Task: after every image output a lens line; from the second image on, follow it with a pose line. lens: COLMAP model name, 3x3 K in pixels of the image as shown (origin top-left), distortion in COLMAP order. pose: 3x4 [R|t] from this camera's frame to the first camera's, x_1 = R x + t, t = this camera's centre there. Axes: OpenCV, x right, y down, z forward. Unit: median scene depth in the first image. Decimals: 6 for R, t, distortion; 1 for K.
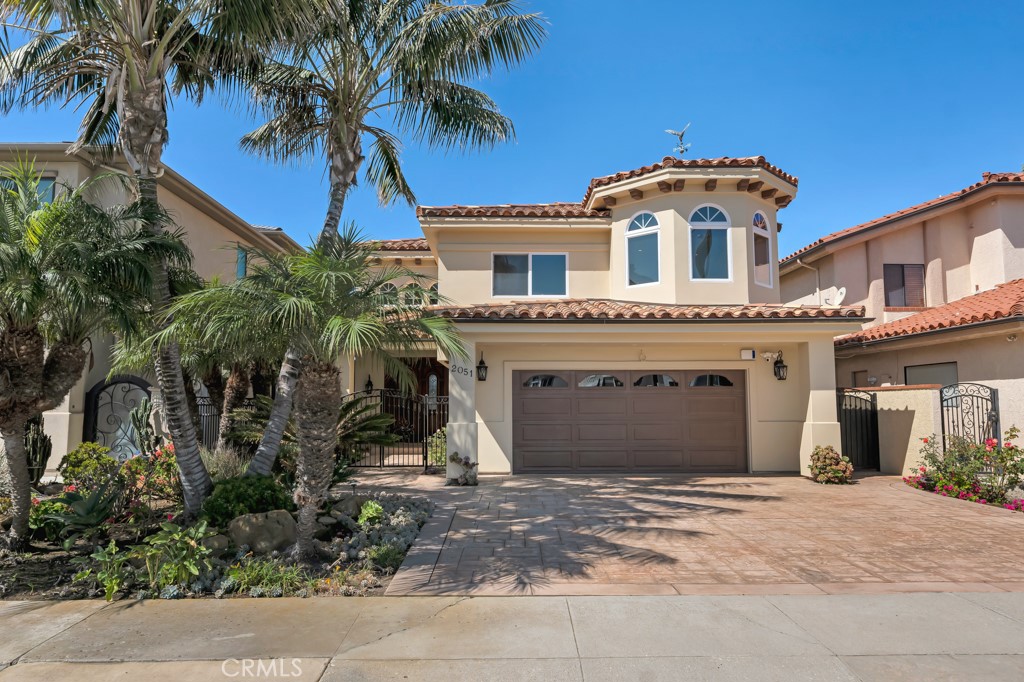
lens RADIAL K [[685.4, 0, 511.3], [0, 685.4, 340.3], [0, 0, 1]] dist [-0.003697, -0.002292]
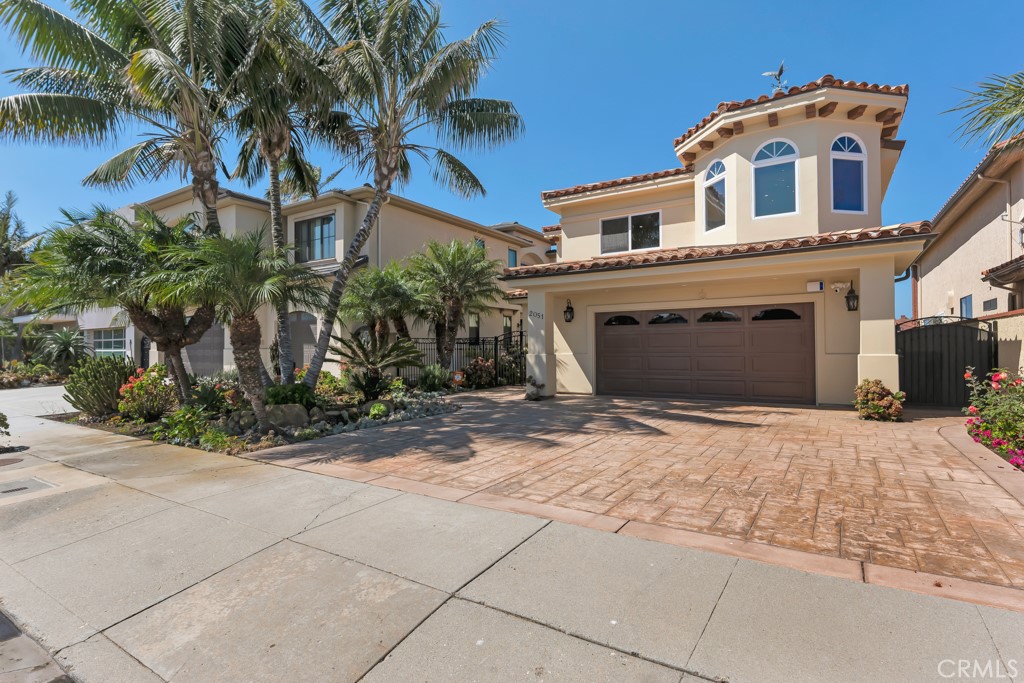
lens RADIAL K [[499.4, 0, 512.5], [0, 499.4, 343.4], [0, 0, 1]] dist [0.002110, -0.000189]
pose [[0.834529, -0.009667, -0.550879, 0.370268], [0.059444, 0.995589, 0.072581, 0.023694], [0.547748, -0.093317, 0.831423, 0.150381]]
